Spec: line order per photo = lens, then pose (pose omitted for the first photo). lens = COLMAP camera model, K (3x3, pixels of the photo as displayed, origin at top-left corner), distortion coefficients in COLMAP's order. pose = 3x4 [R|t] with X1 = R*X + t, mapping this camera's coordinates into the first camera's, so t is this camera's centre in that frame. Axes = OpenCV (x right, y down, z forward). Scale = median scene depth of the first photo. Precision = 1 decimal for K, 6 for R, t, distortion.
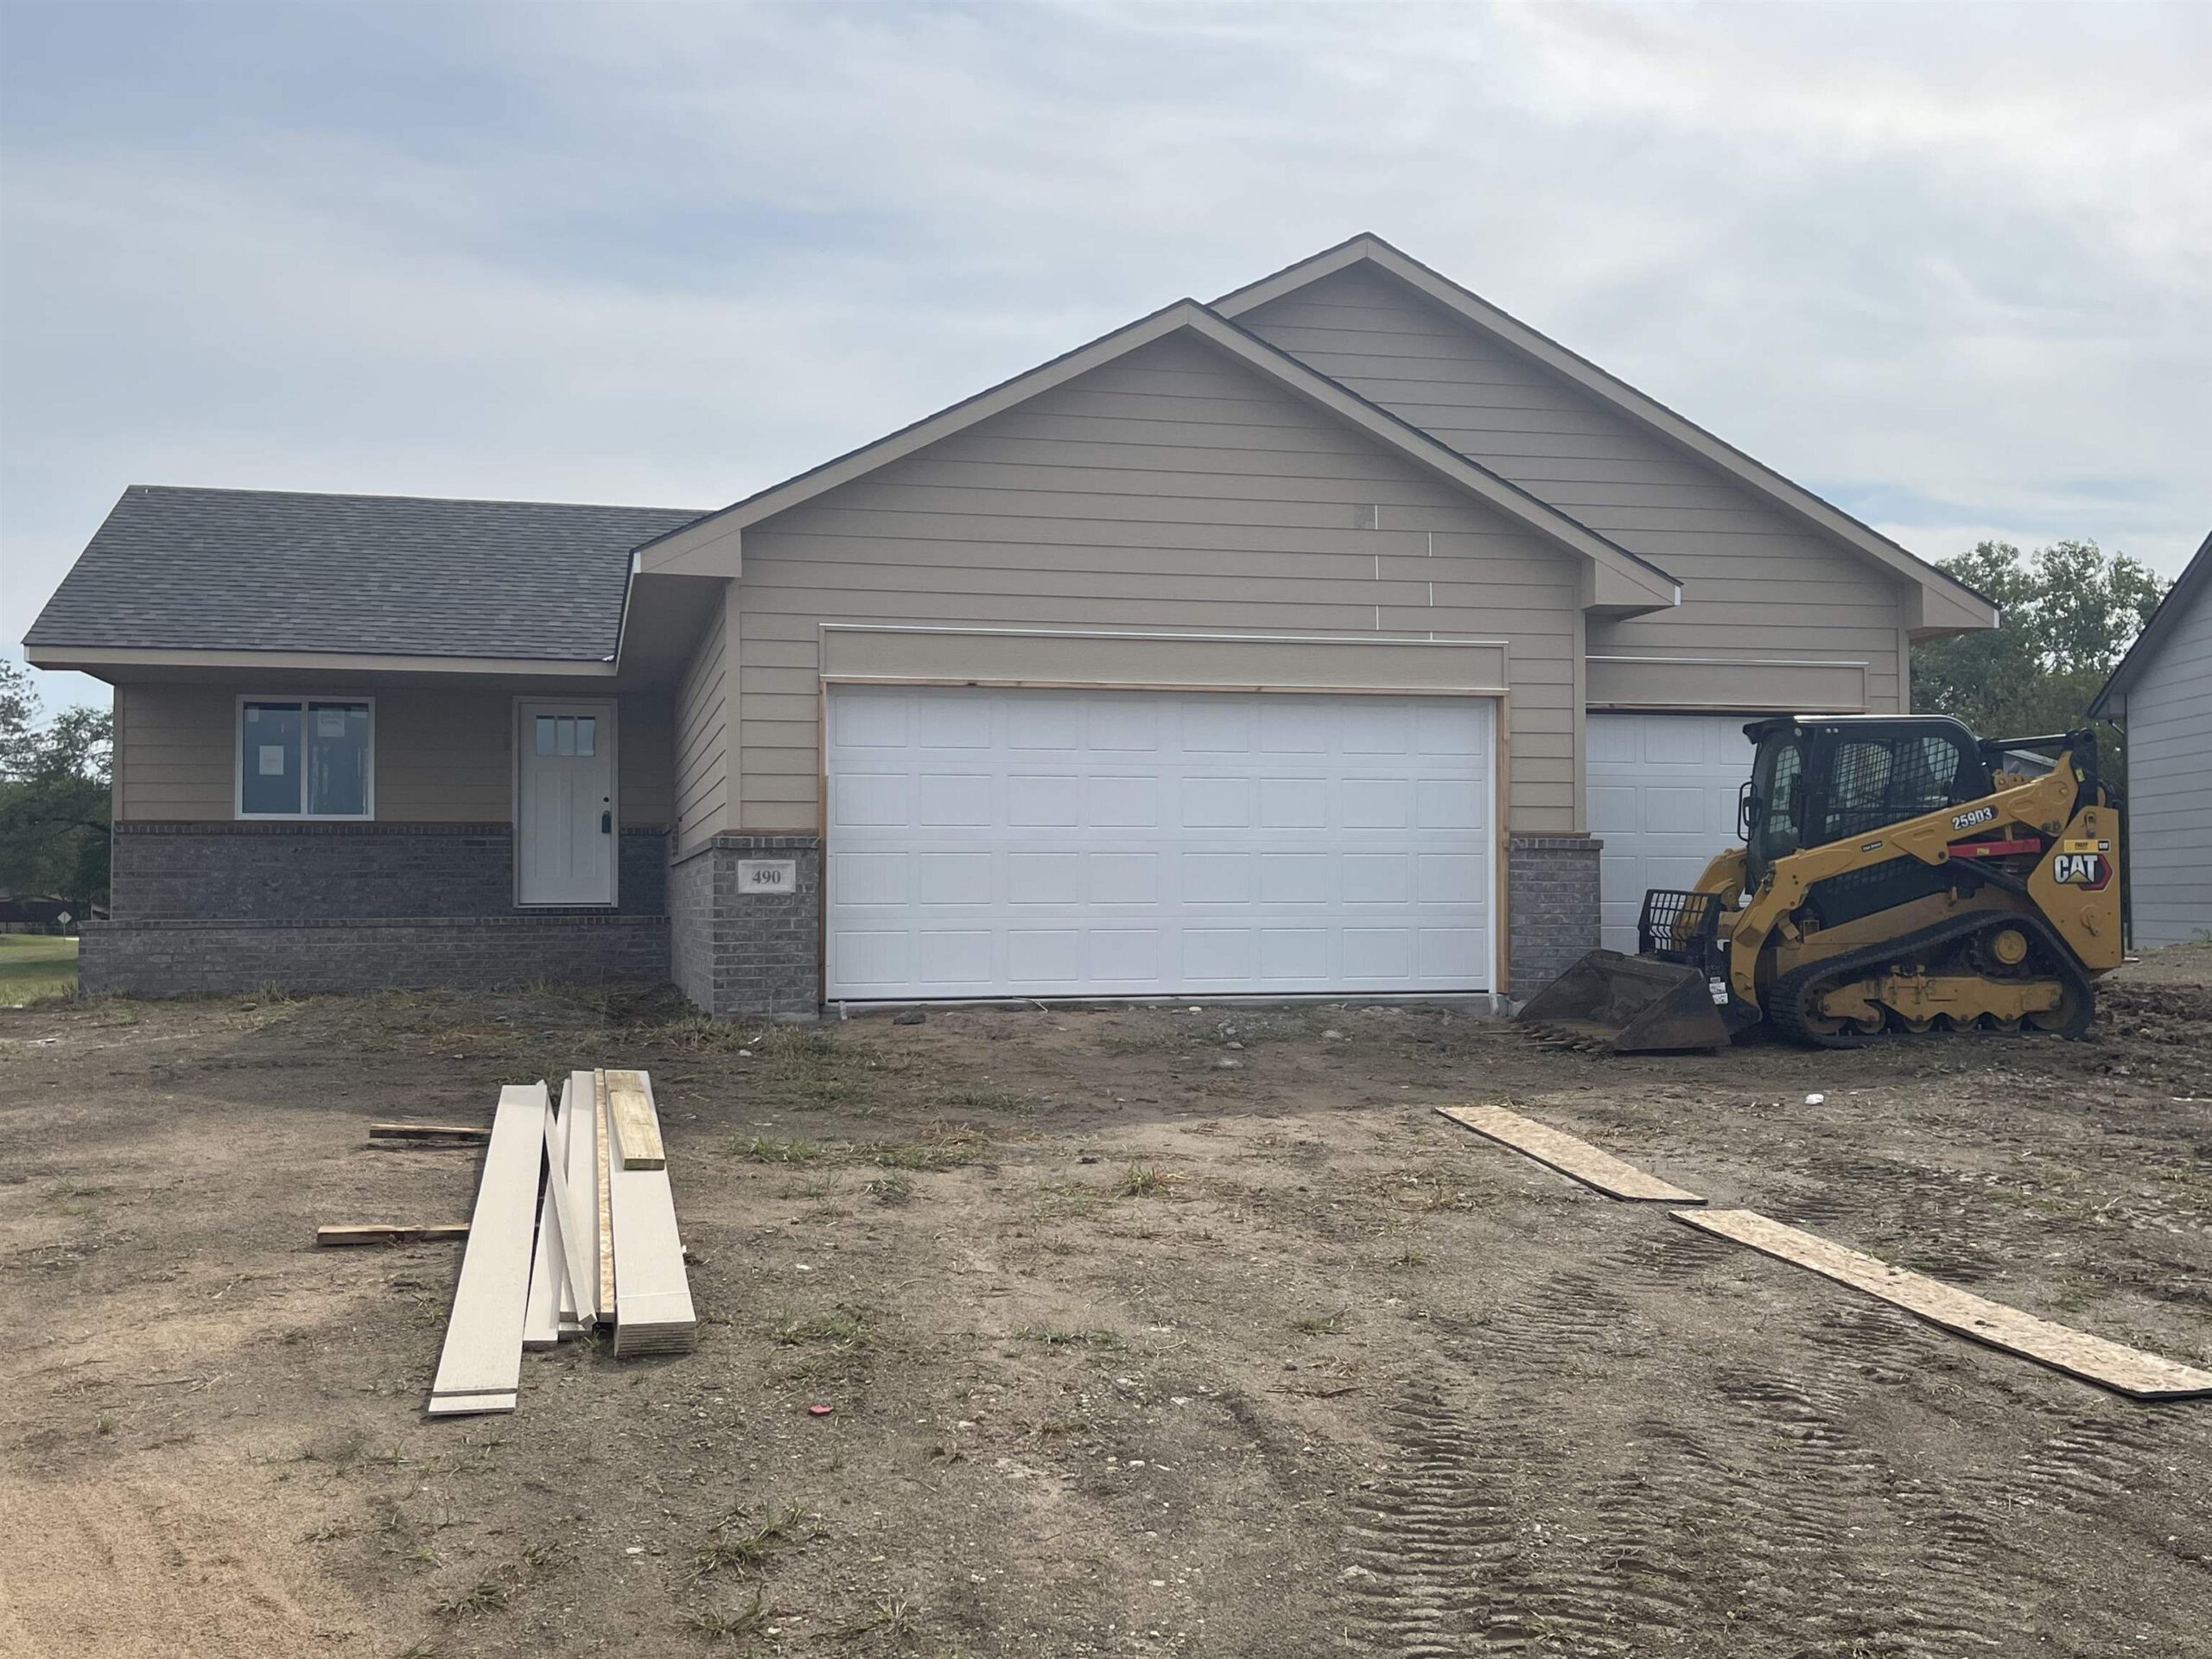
lens RADIAL K [[2111.5, 0, 1103.6], [0, 2111.5, 817.2], [0, 0, 1]] dist [0.039235, 0.000000]
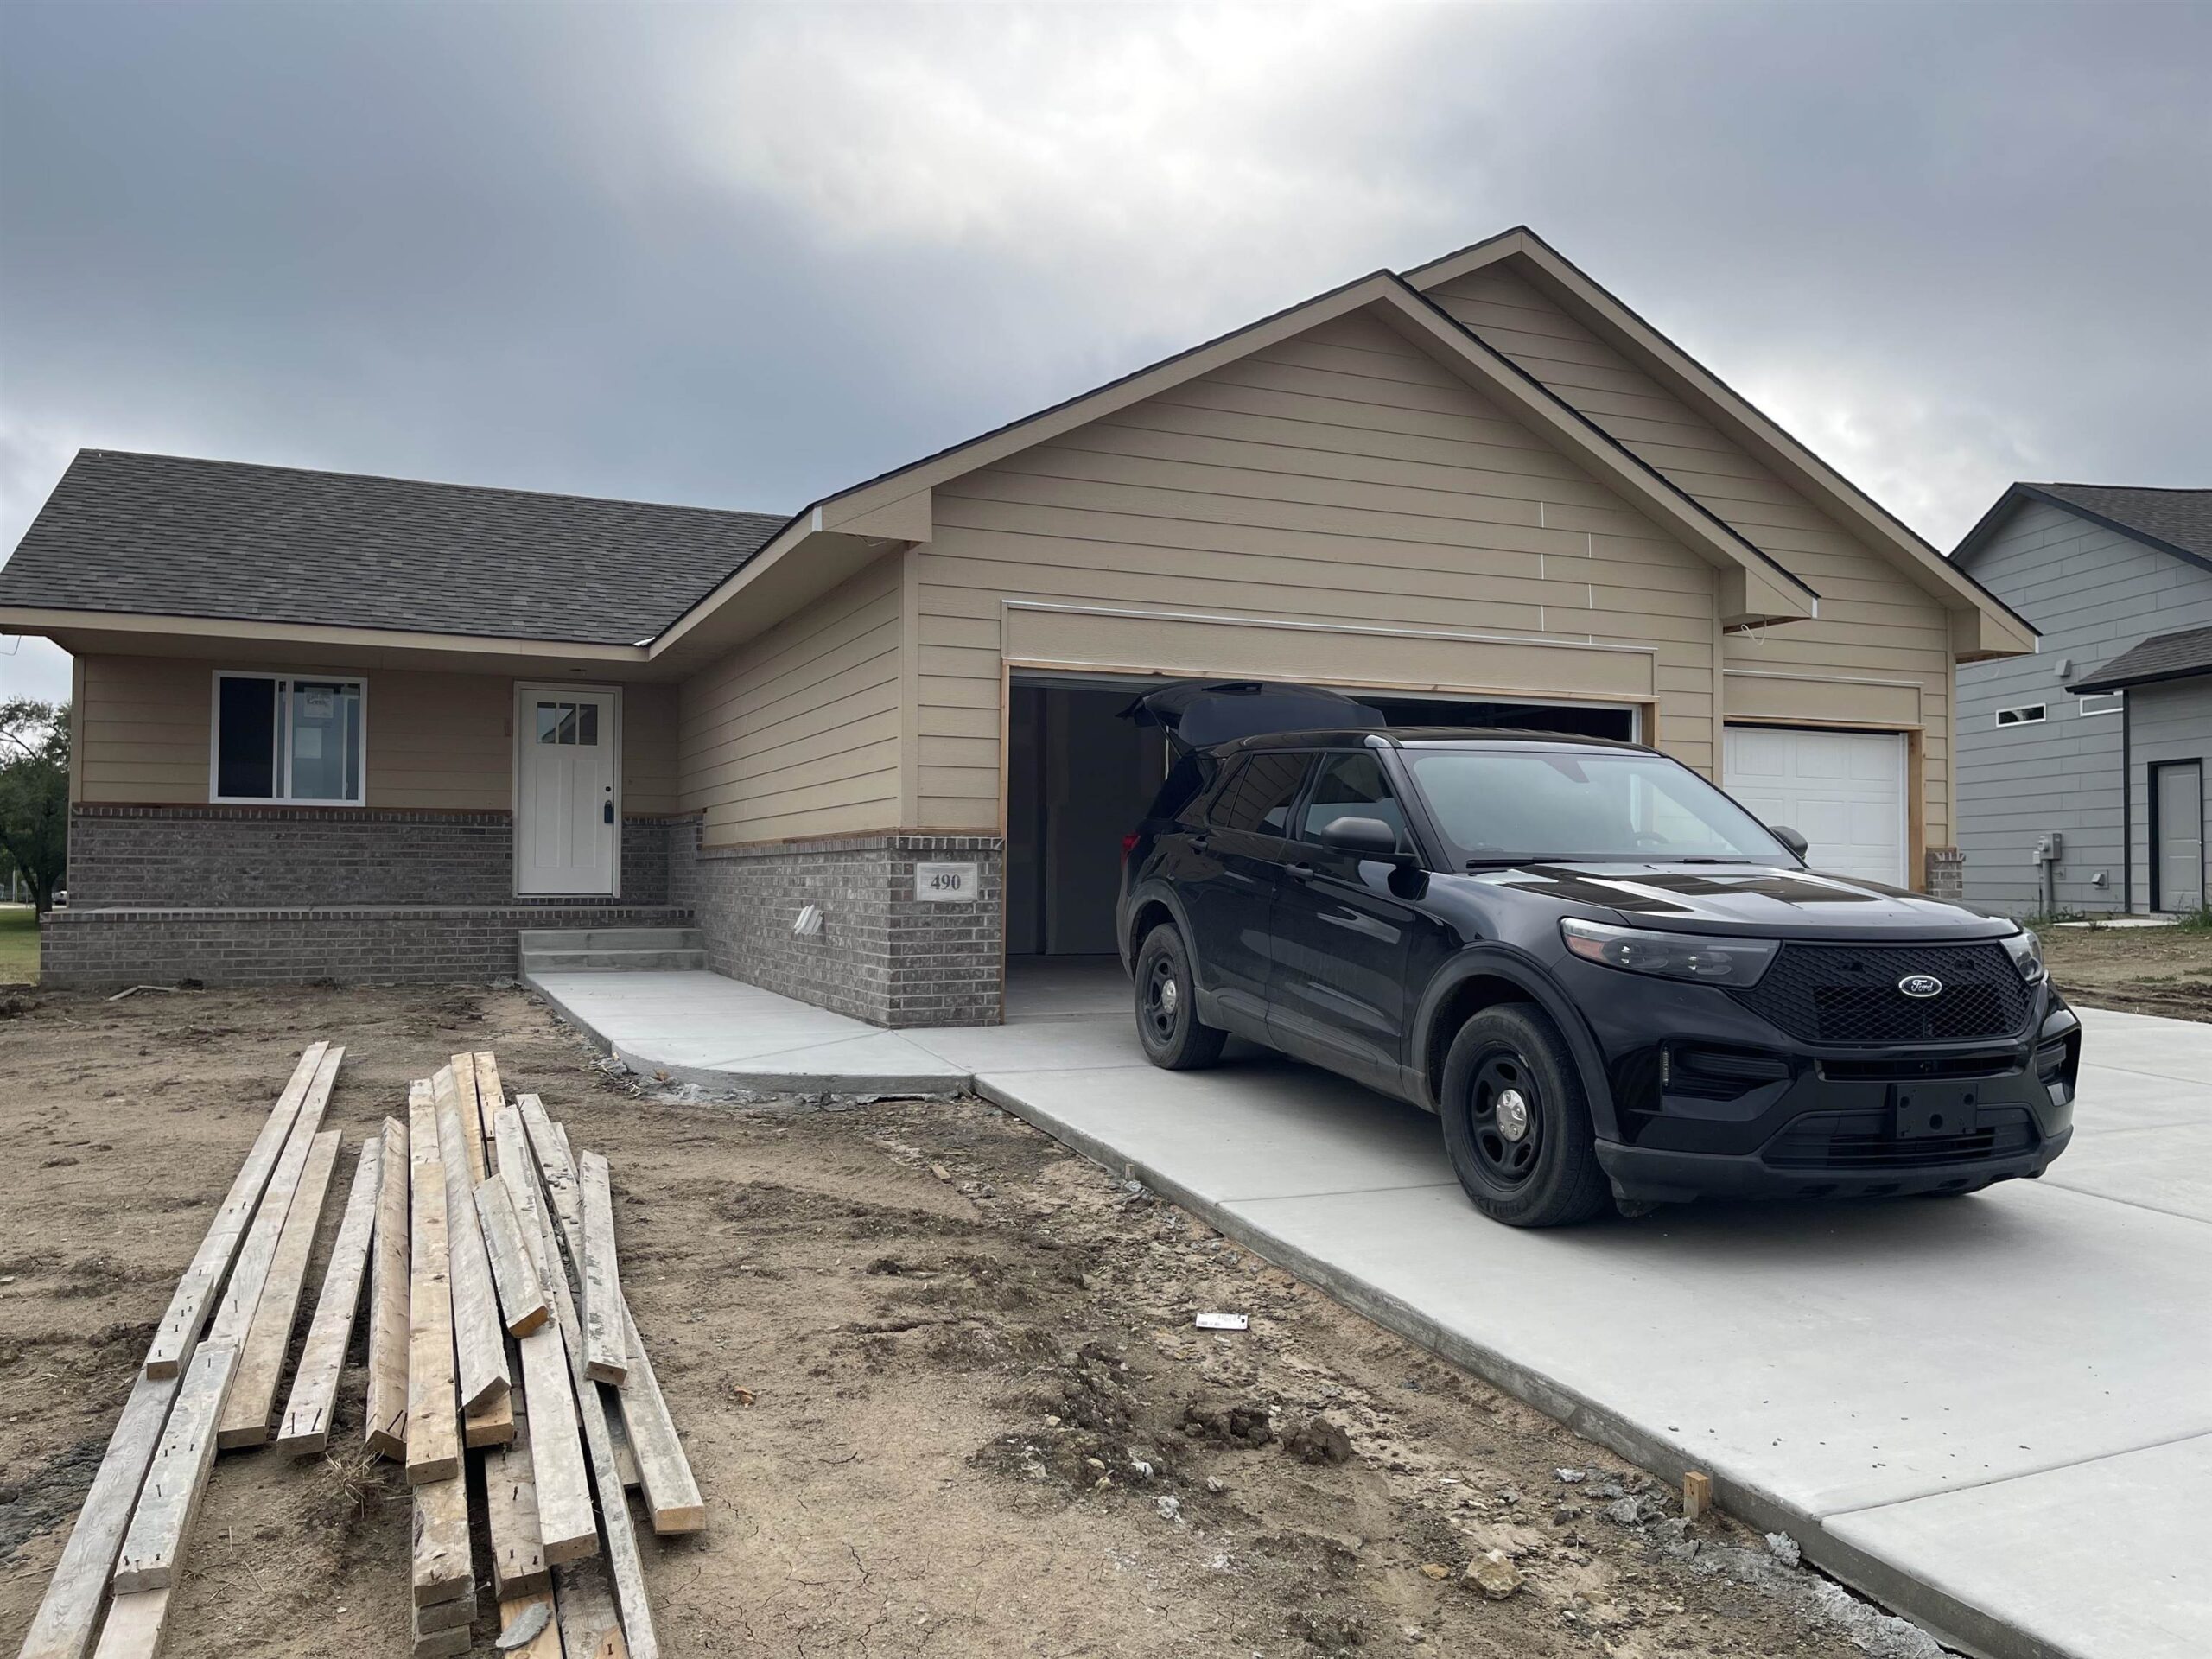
lens RADIAL K [[1632.9, 0, 1095.5], [0, 1632.9, 819.6], [0, 0, 1]] dist [0.048143, -0.020862]
pose [[0.985510, 0.015853, 0.168874, -0.147606], [-0.016877, 0.999847, 0.004632, -0.001496], [-0.168774, -0.007415, 0.985627, 0.215229]]
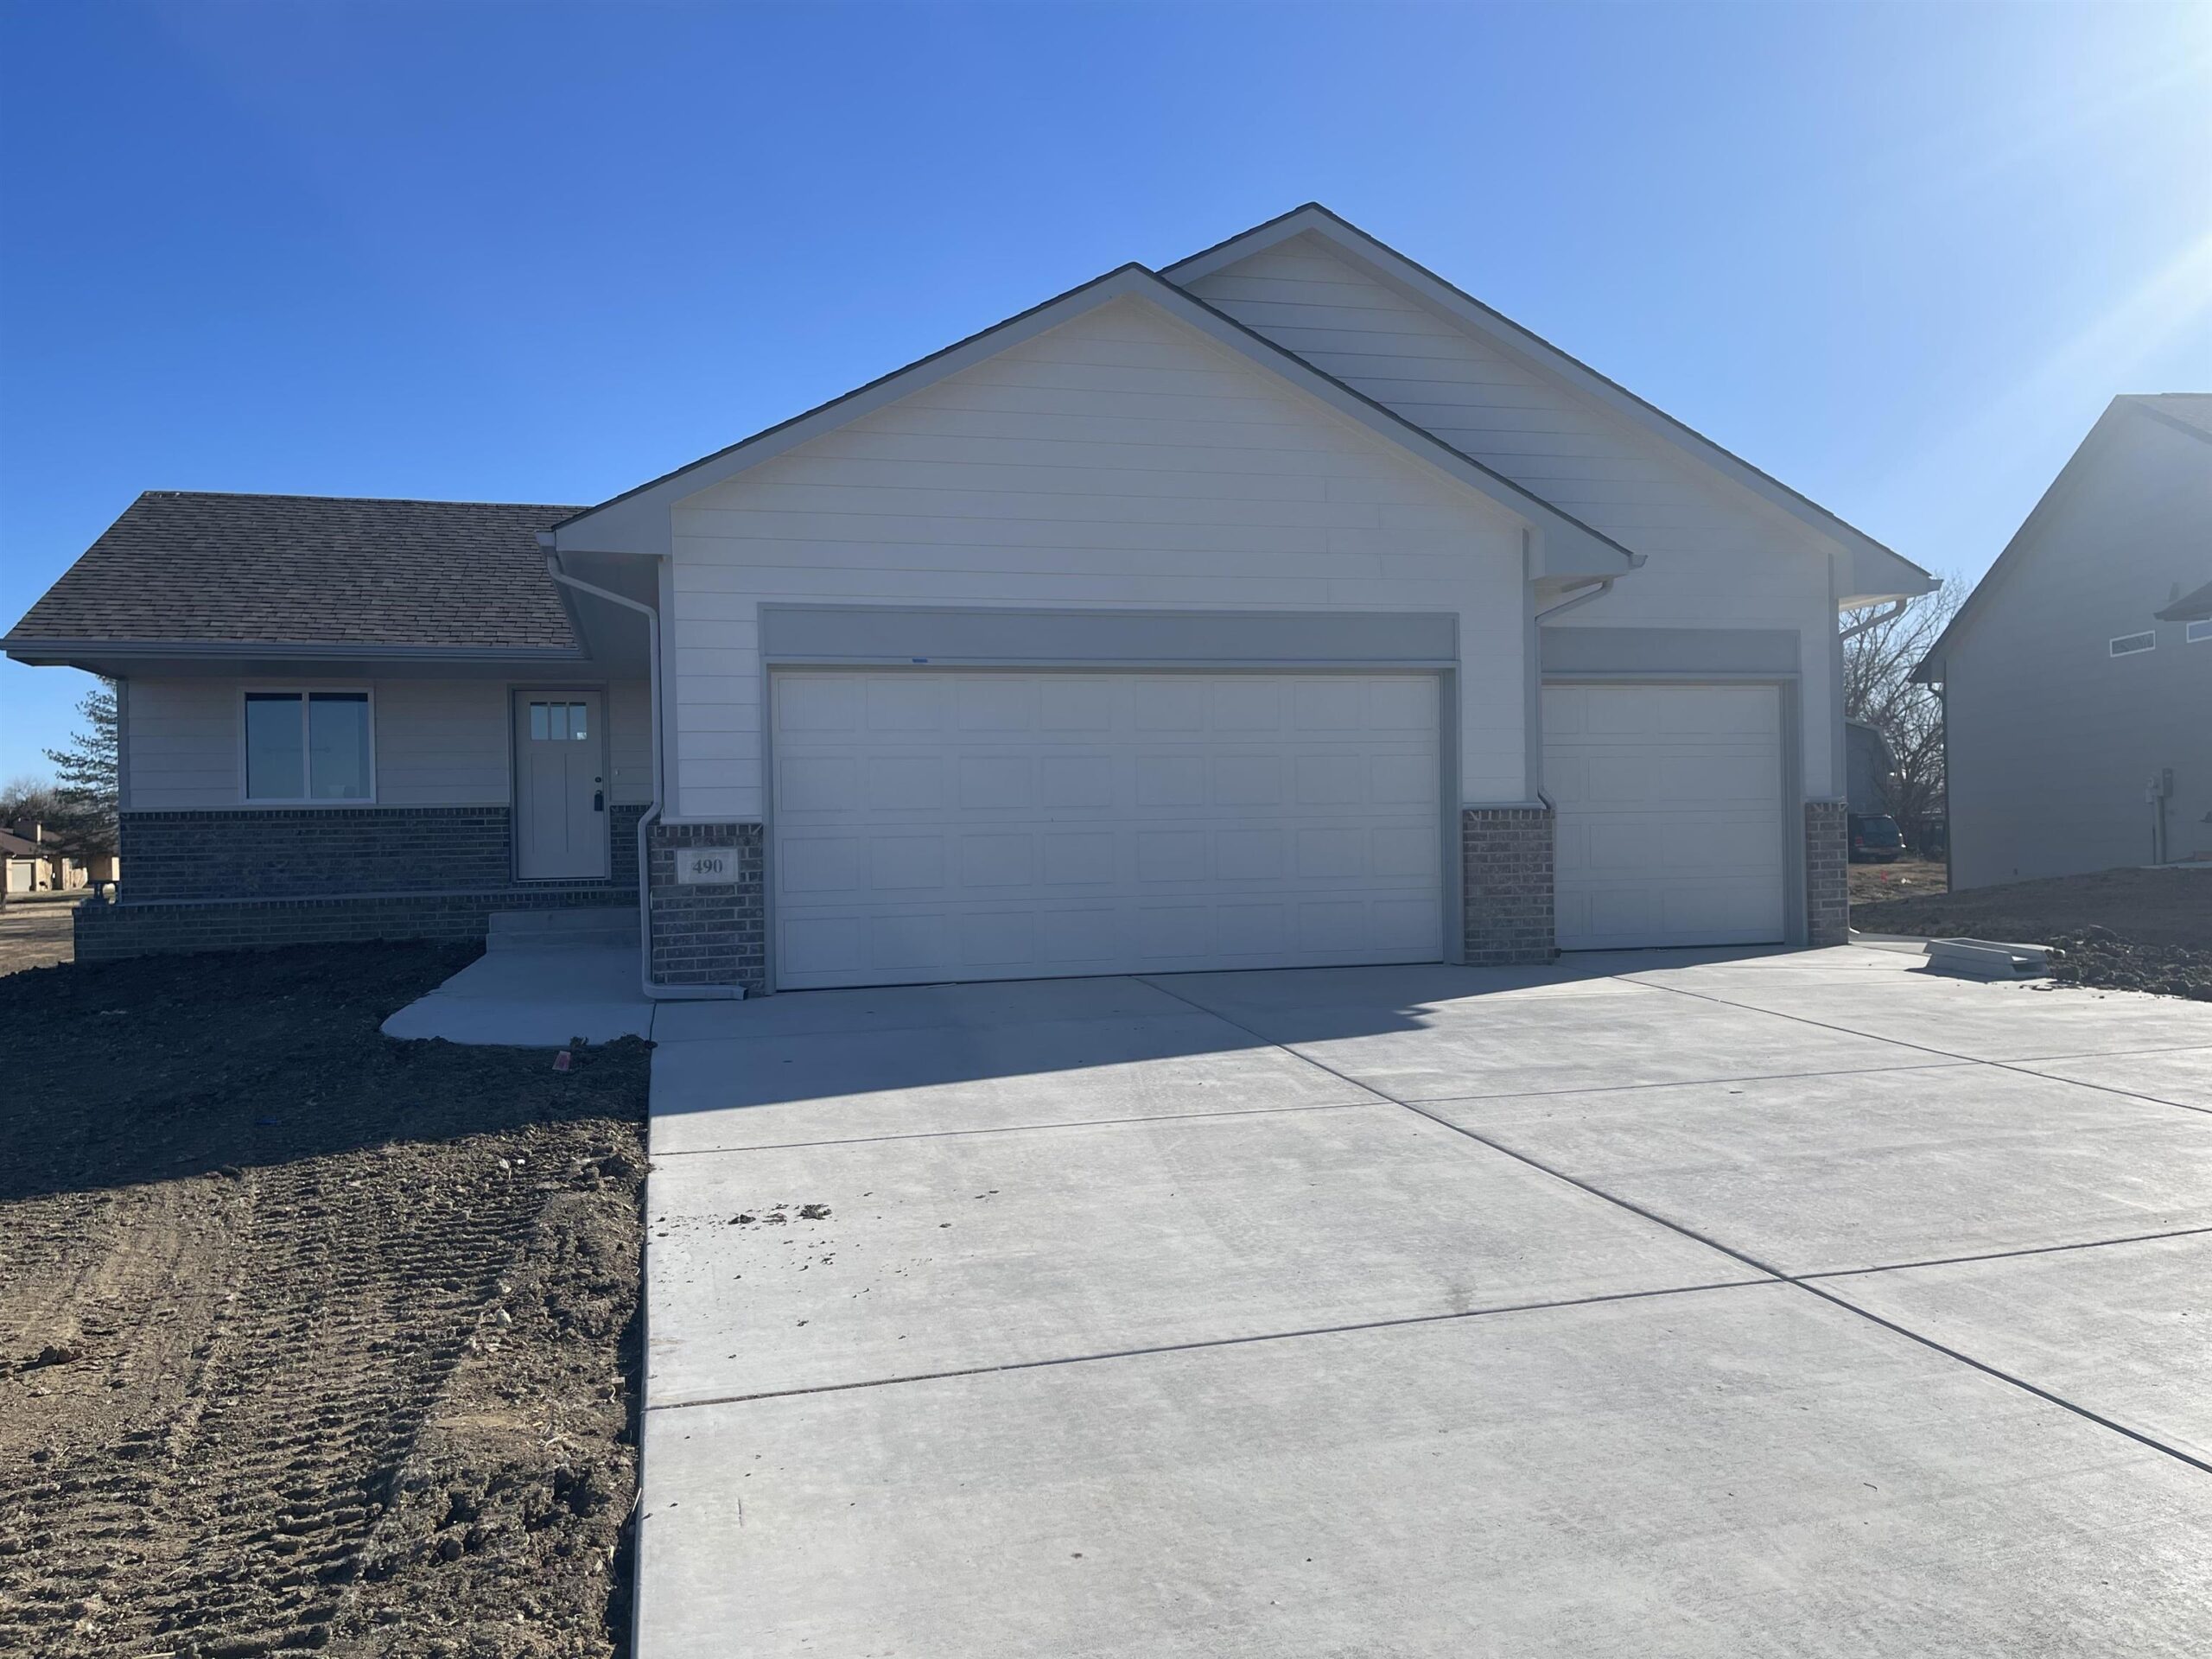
lens RADIAL K [[1632.9, 0, 1108.8], [0, 1632.9, 820.8], [0, 0, 1]] dist [0.048143, -0.020862]
pose [[0.999614, -0.017570, 0.021530, 0.005568], [0.016935, 0.999427, 0.029320, -0.007772], [-0.022033, -0.028944, 0.999338, 0.171054]]
